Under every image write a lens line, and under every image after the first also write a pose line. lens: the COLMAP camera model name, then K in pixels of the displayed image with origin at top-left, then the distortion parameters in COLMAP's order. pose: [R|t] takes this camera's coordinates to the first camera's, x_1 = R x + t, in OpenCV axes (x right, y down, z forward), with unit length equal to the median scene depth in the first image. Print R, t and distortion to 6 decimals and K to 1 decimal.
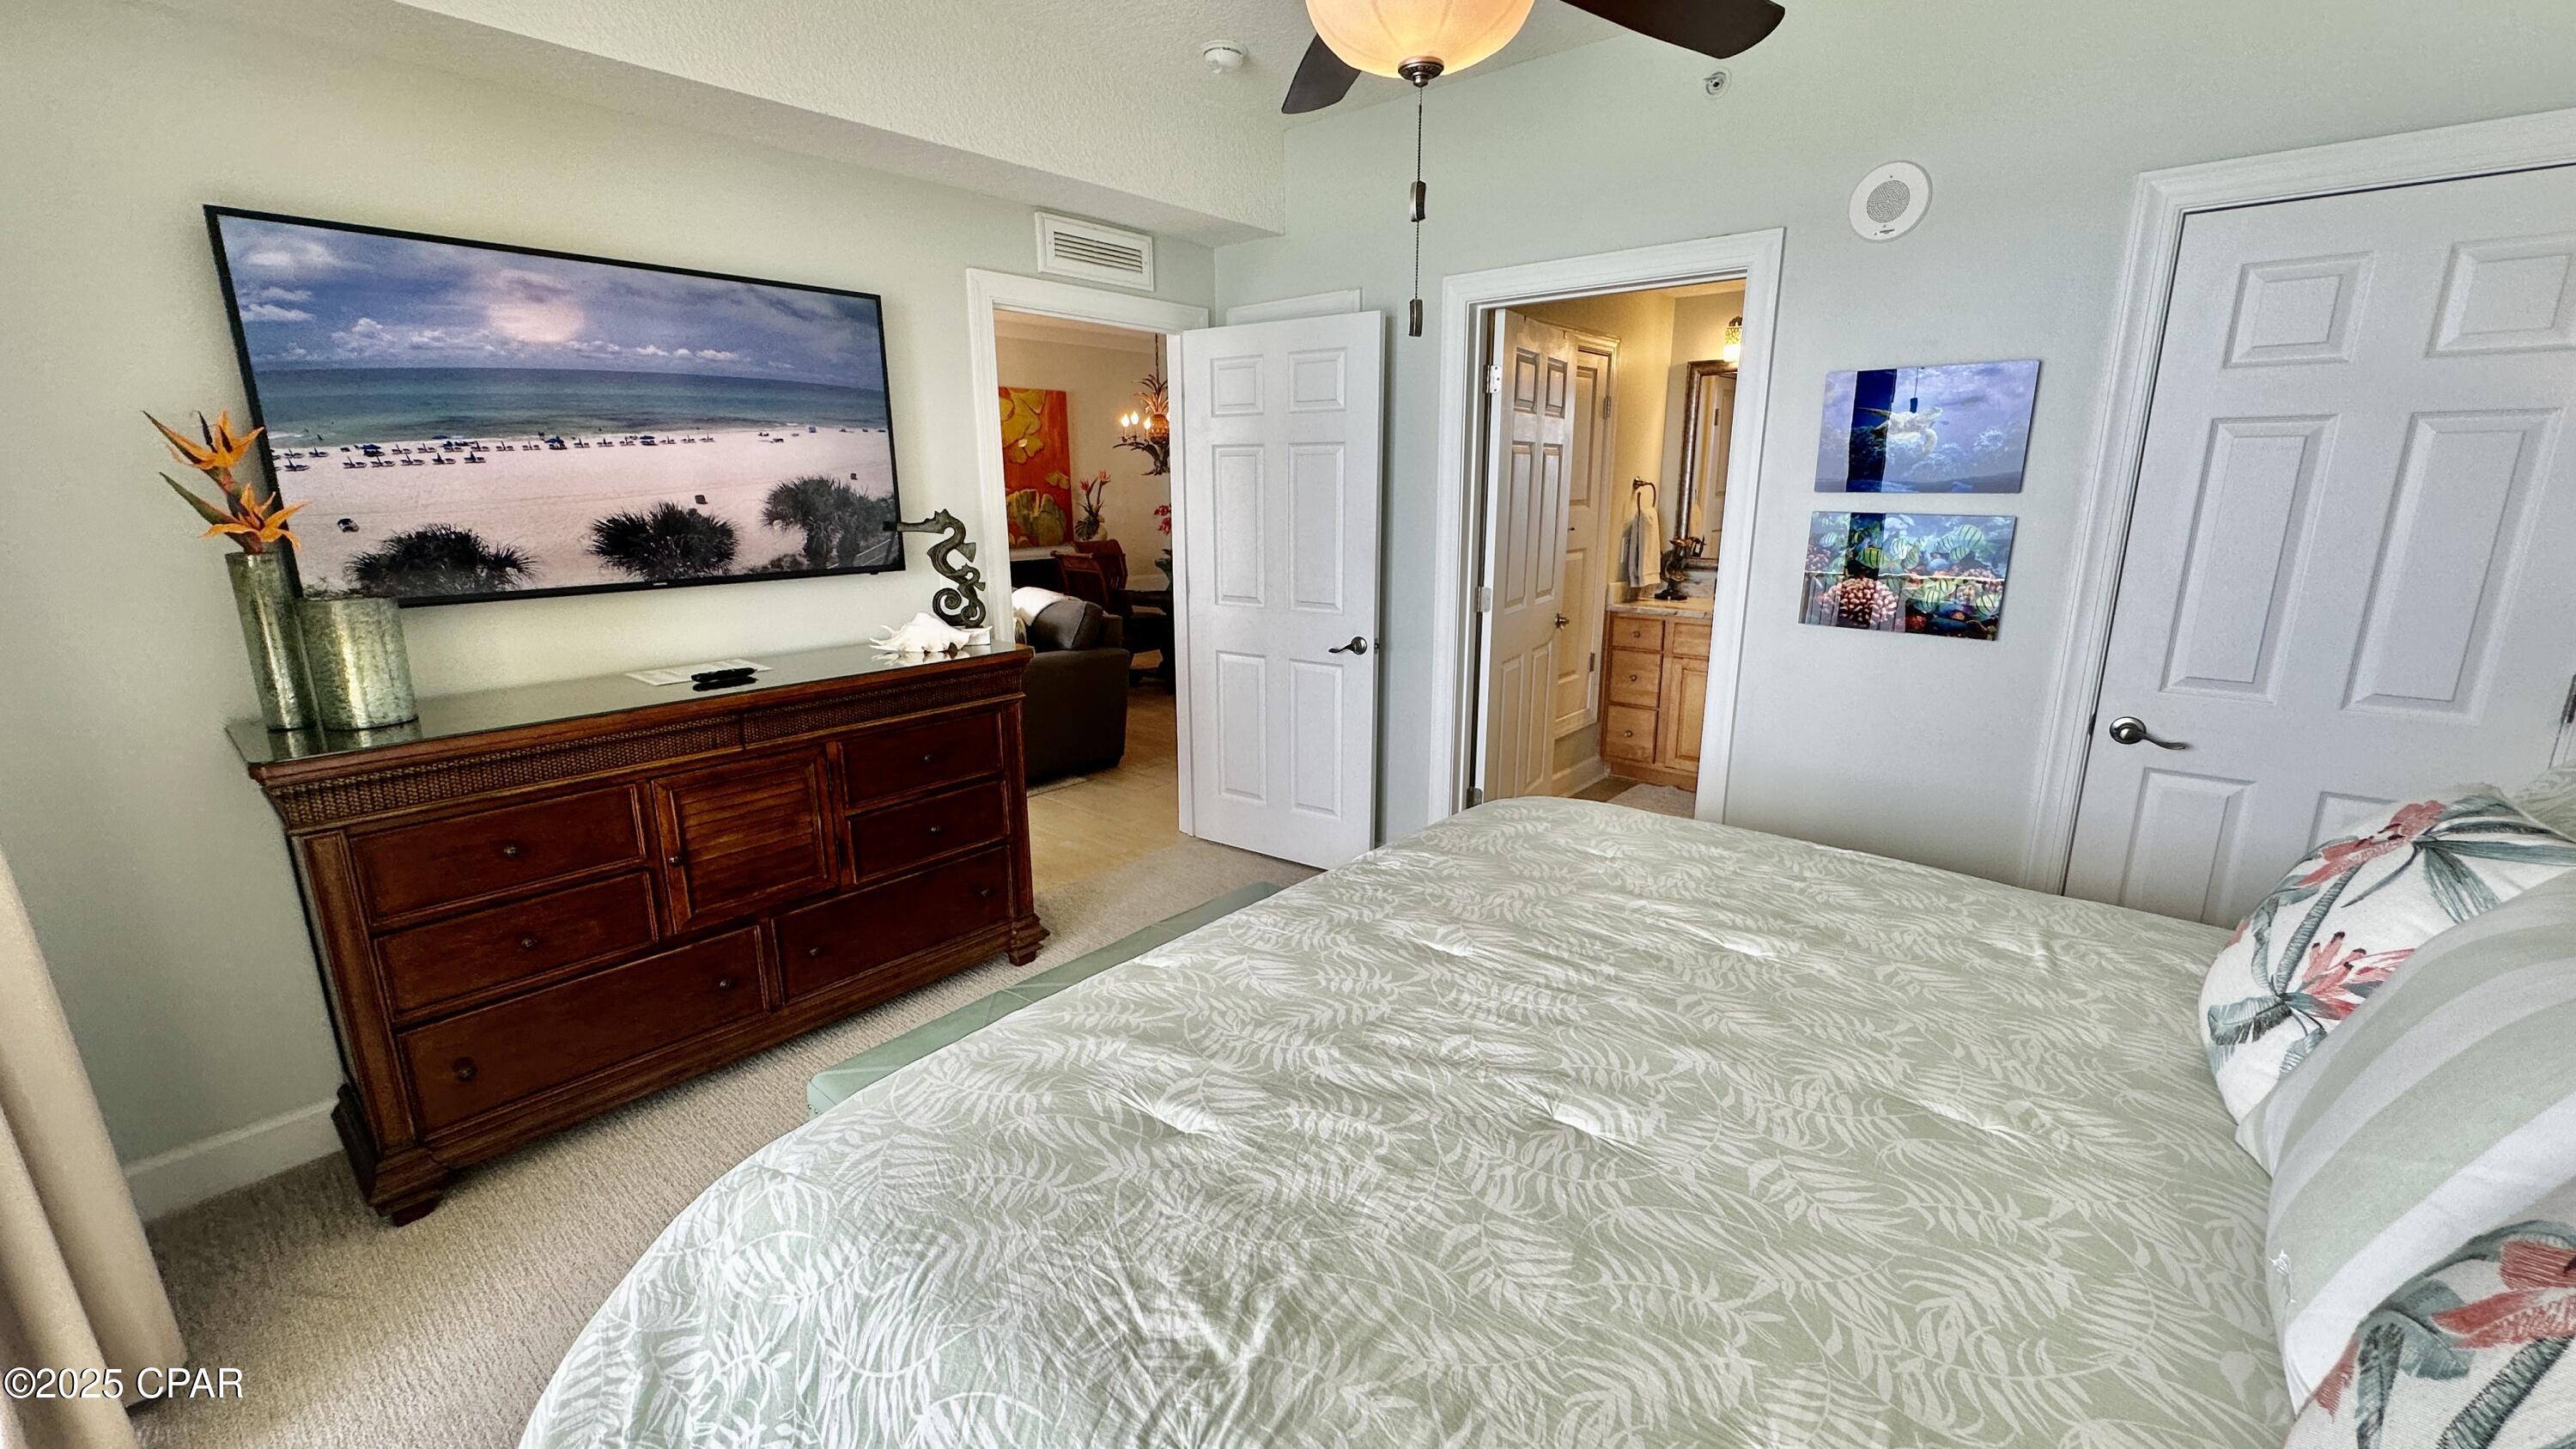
lens RADIAL K [[1030.4, 0, 1290.3], [0, 1030.4, 724.0], [0, 0, 1]] dist [-0.003260, 0.000168]
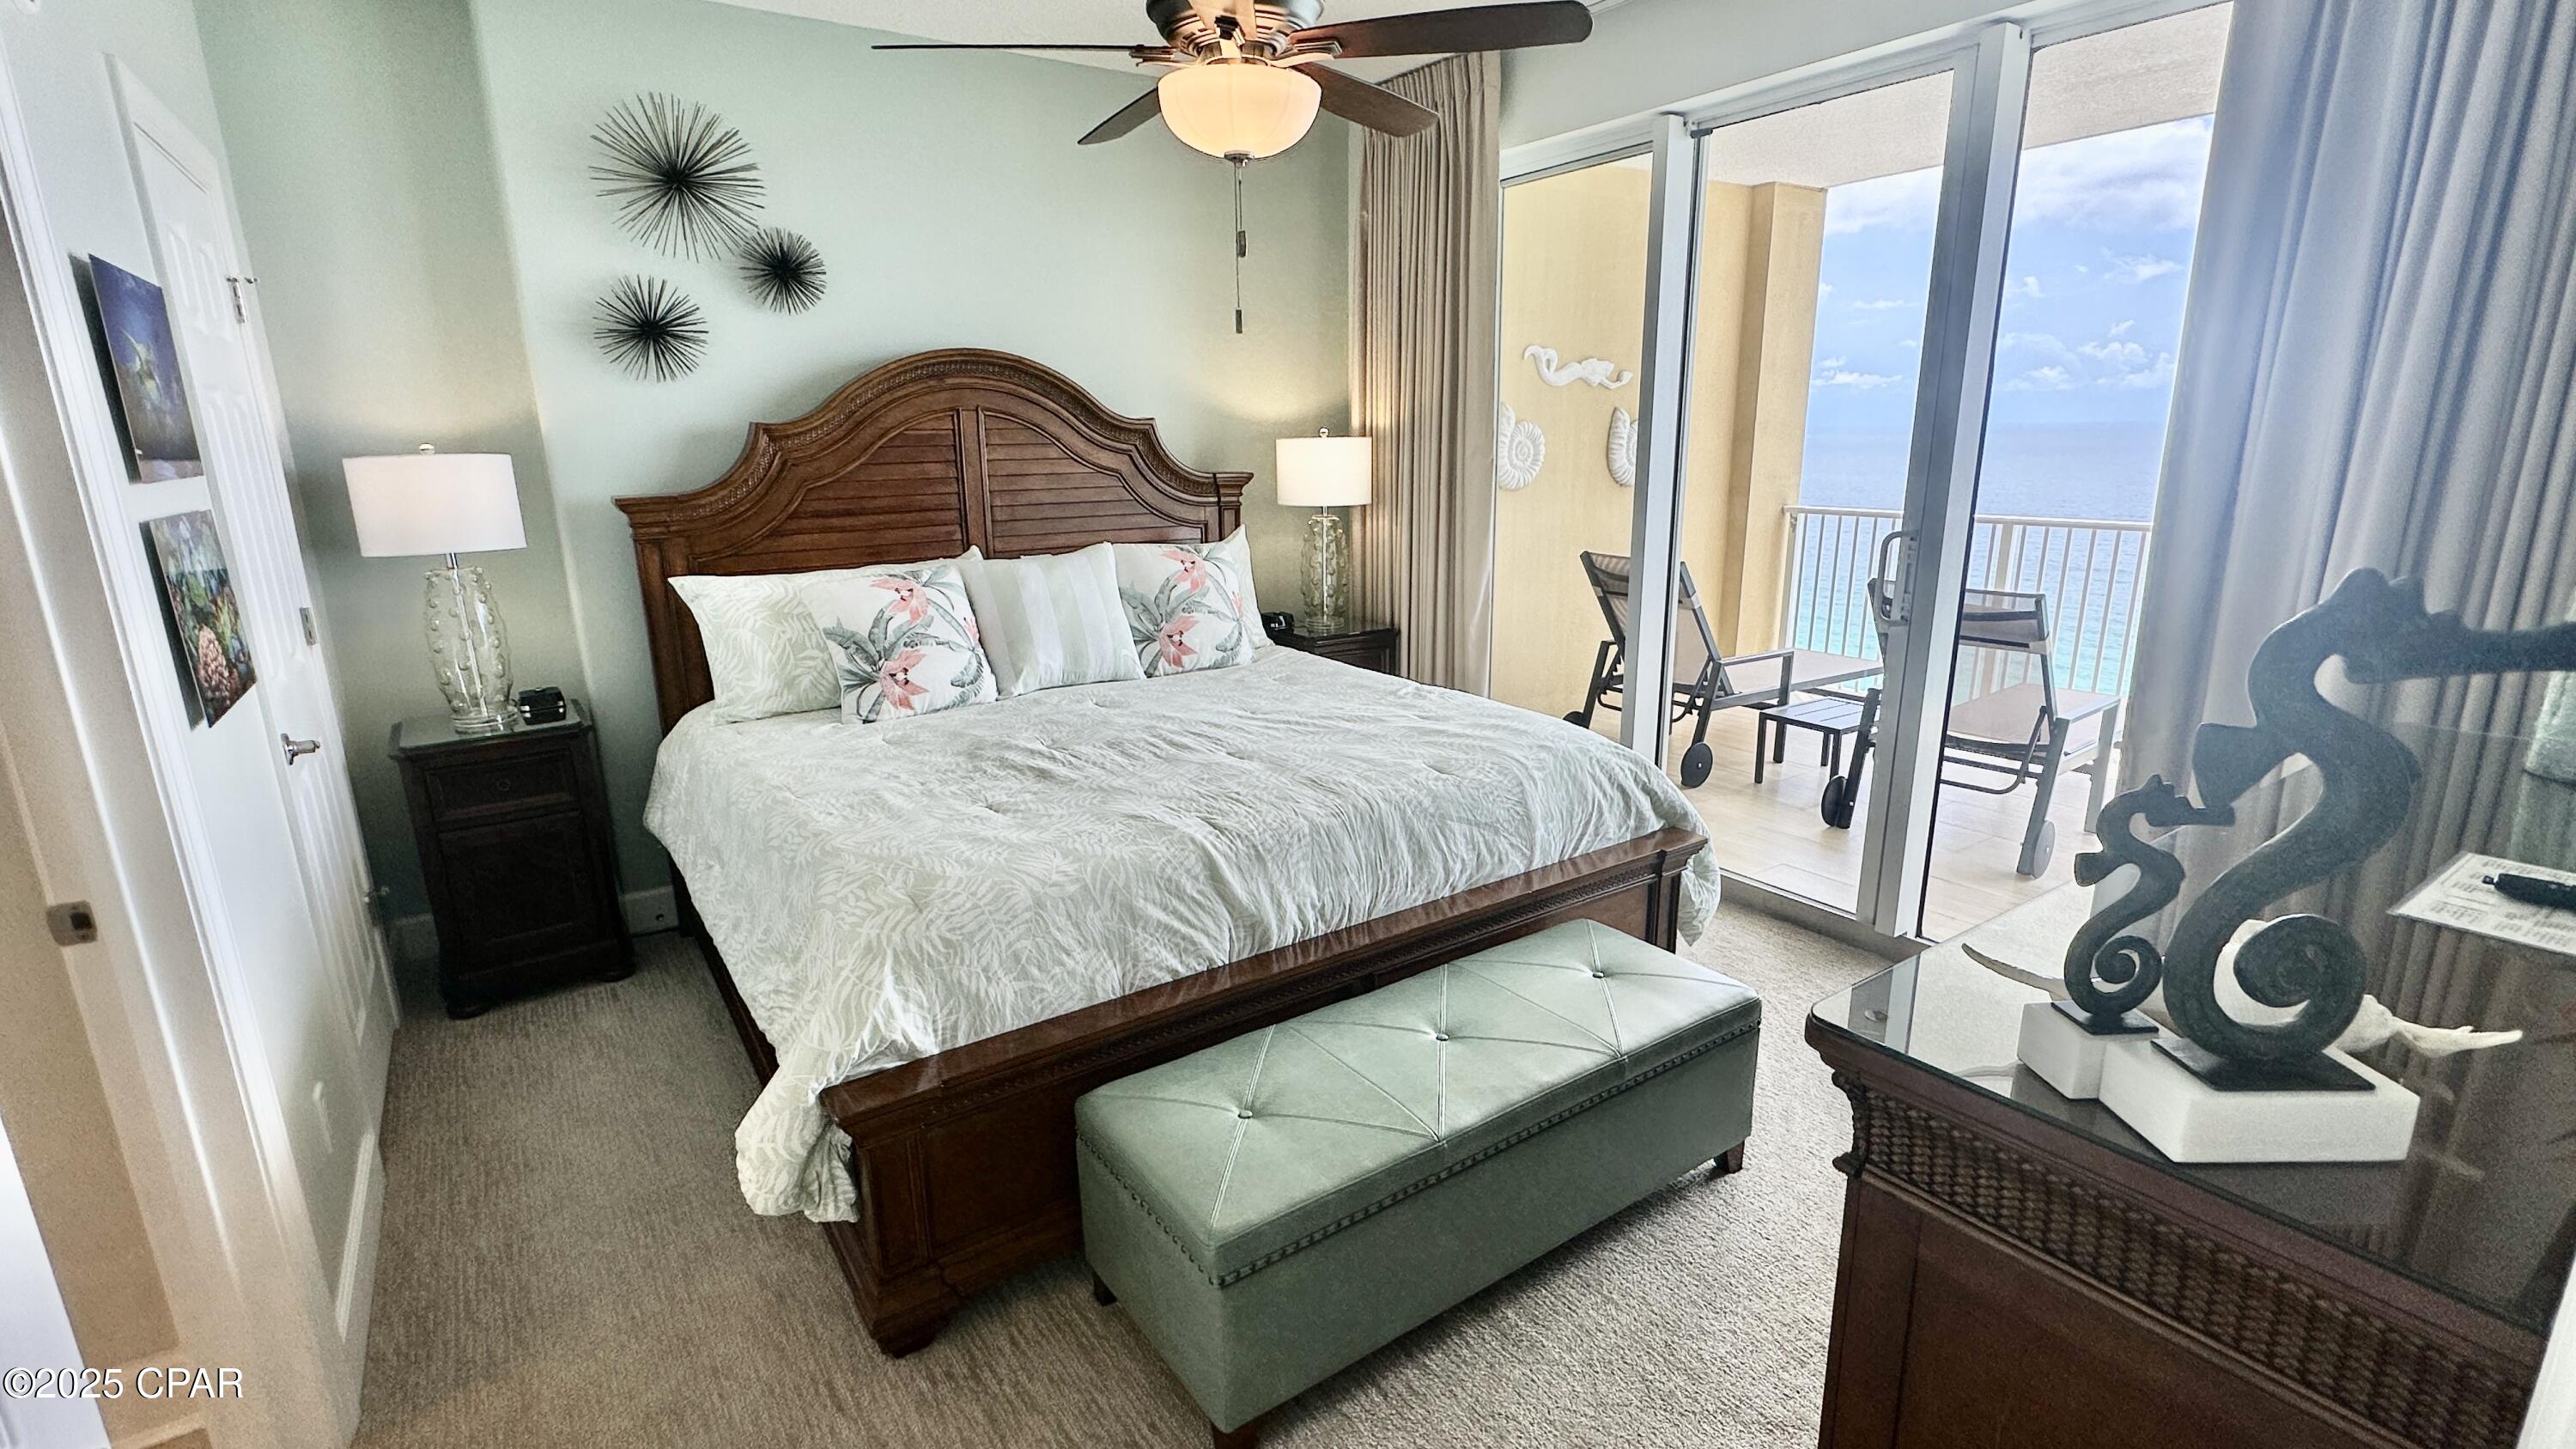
lens RADIAL K [[1164.3, 0, 1288.0], [0, 1164.3, 724.5], [0, 0, 1]] dist [0.000636, 0.000108]
pose [[-0.964782, -0.049334, 0.258382, -0.239495], [0.077333, 0.885654, 0.457861, -0.392781], [-0.251425, 0.461718, -0.850648, 1.622674]]
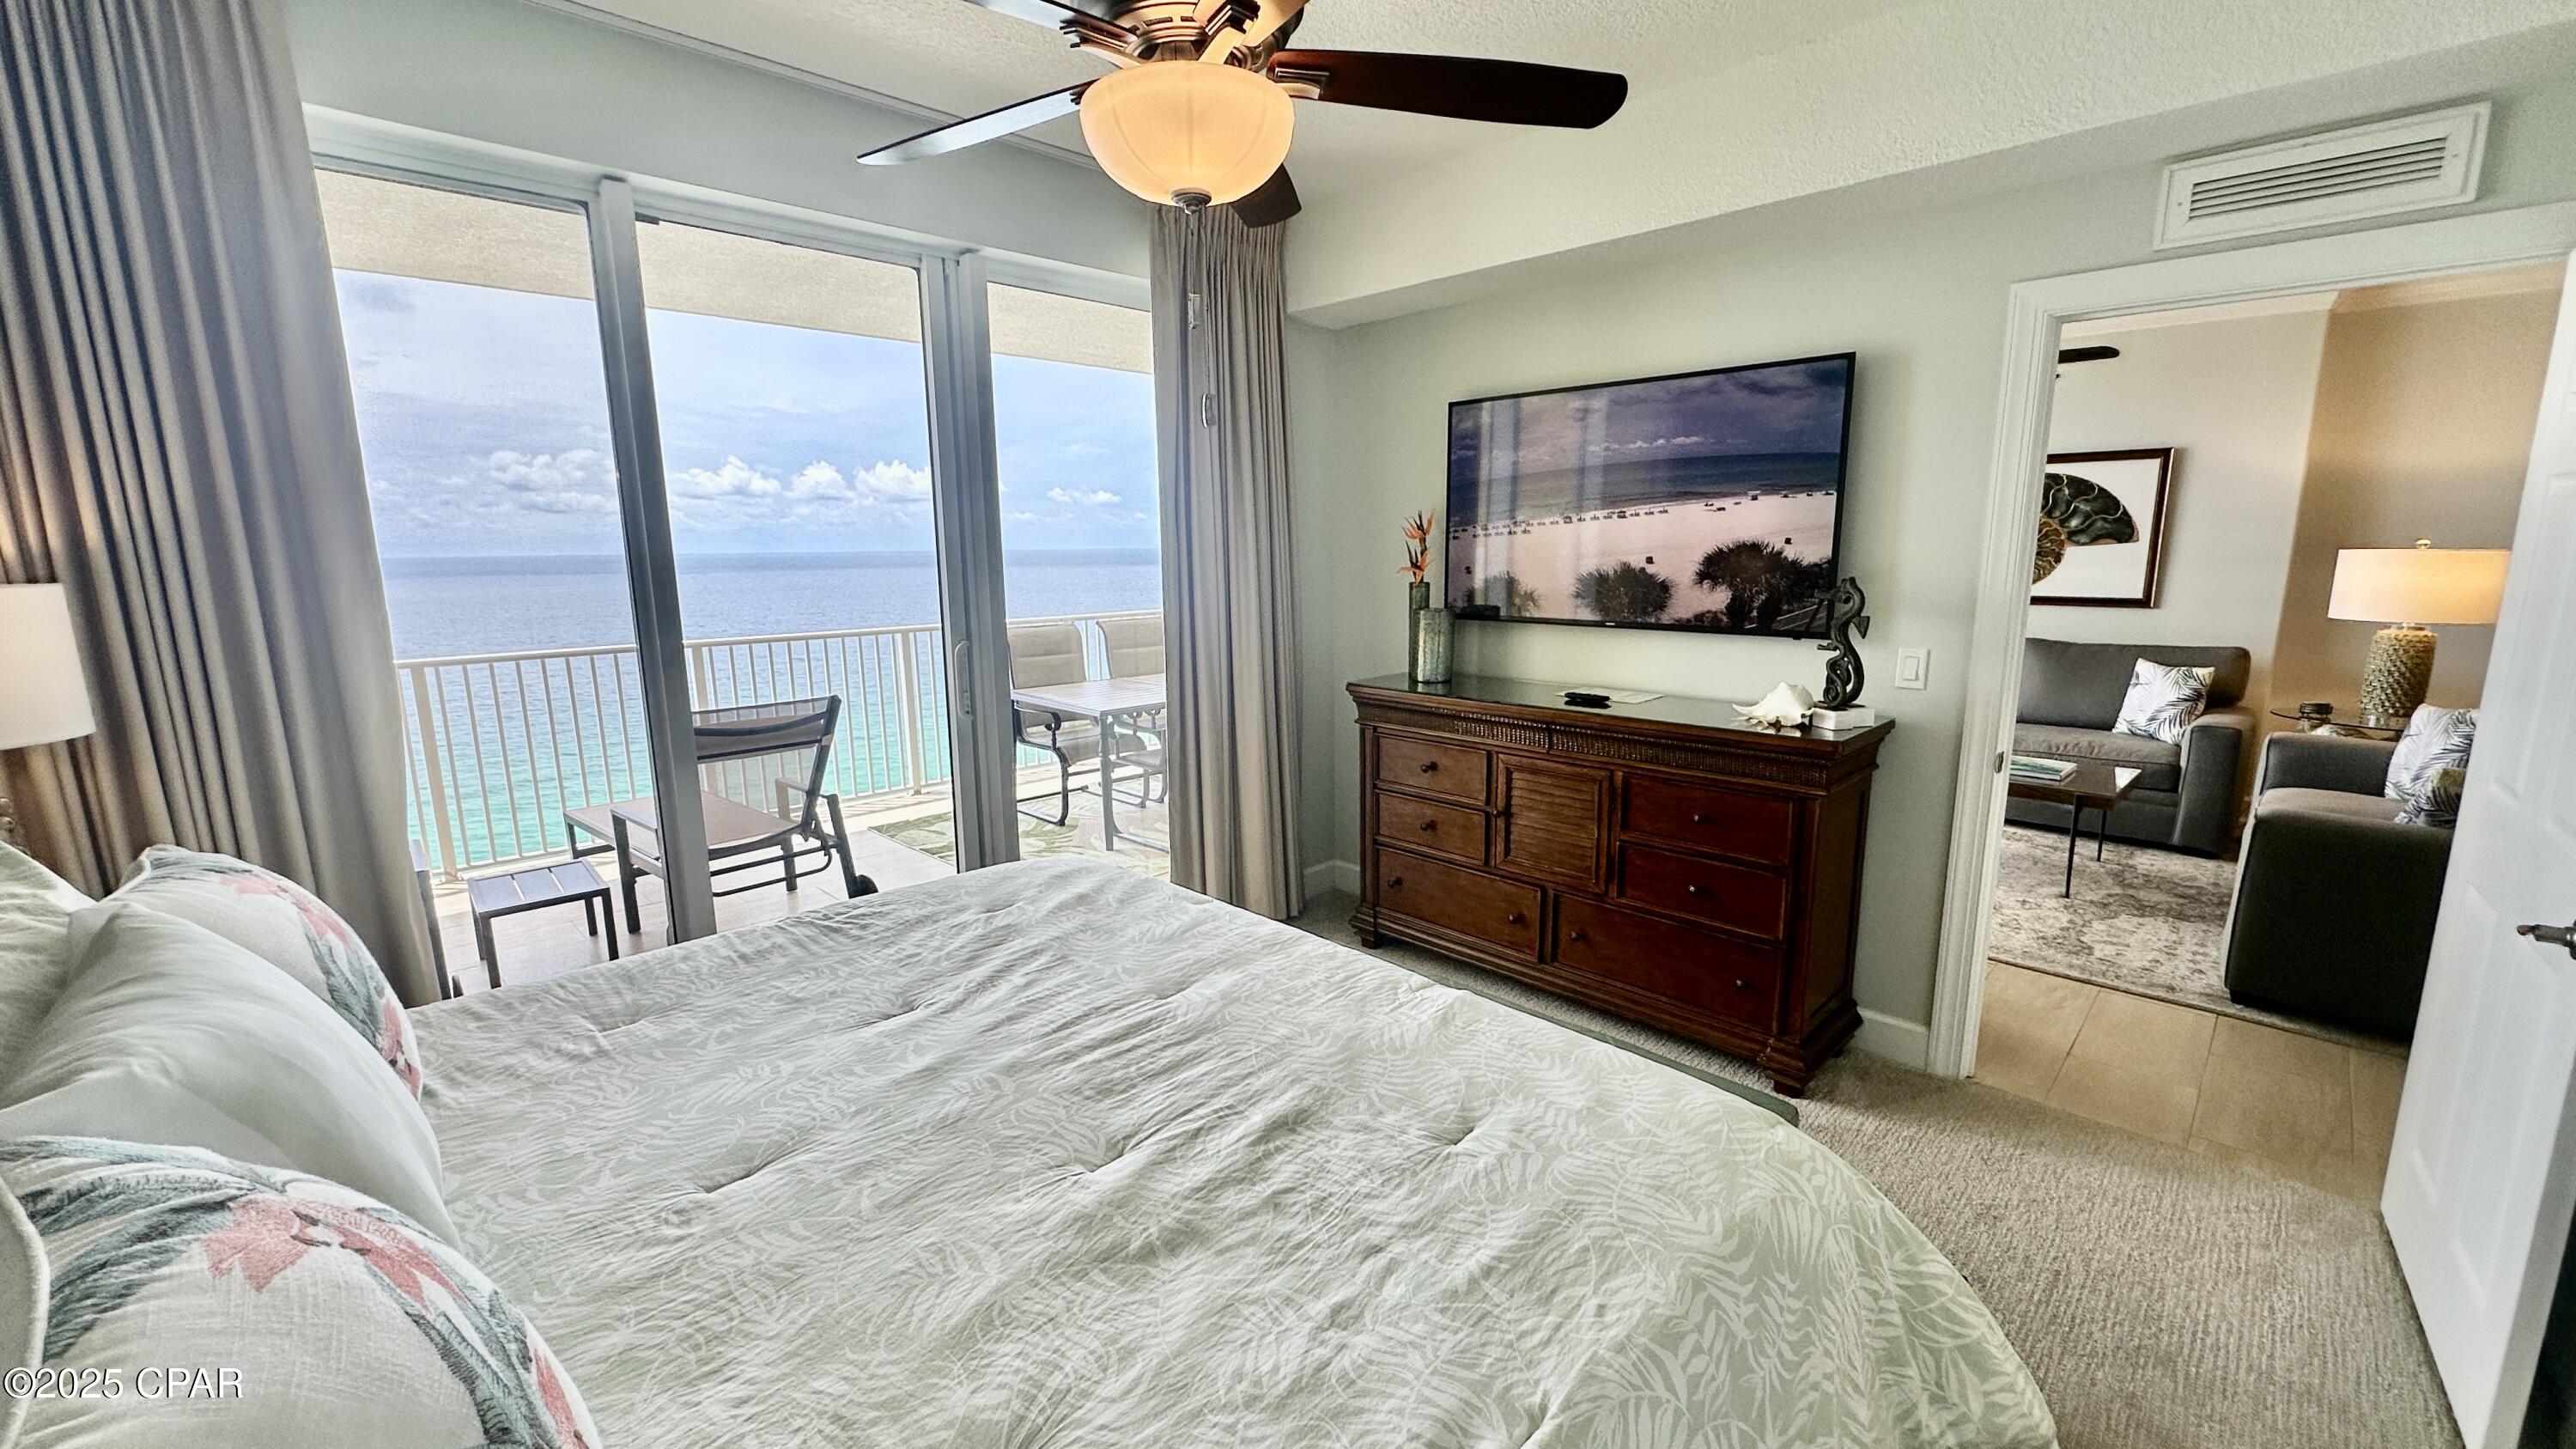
lens RADIAL K [[1030.4, 0, 1290.3], [0, 1030.4, 724.0], [0, 0, 1]] dist [-0.003260, 0.000168]
pose [[-0.081698, 0.177731, -0.980682, 0.775533], [-0.222255, 0.955944, 0.191764, -0.189652], [0.971560, 0.233628, -0.038597, 0.747915]]
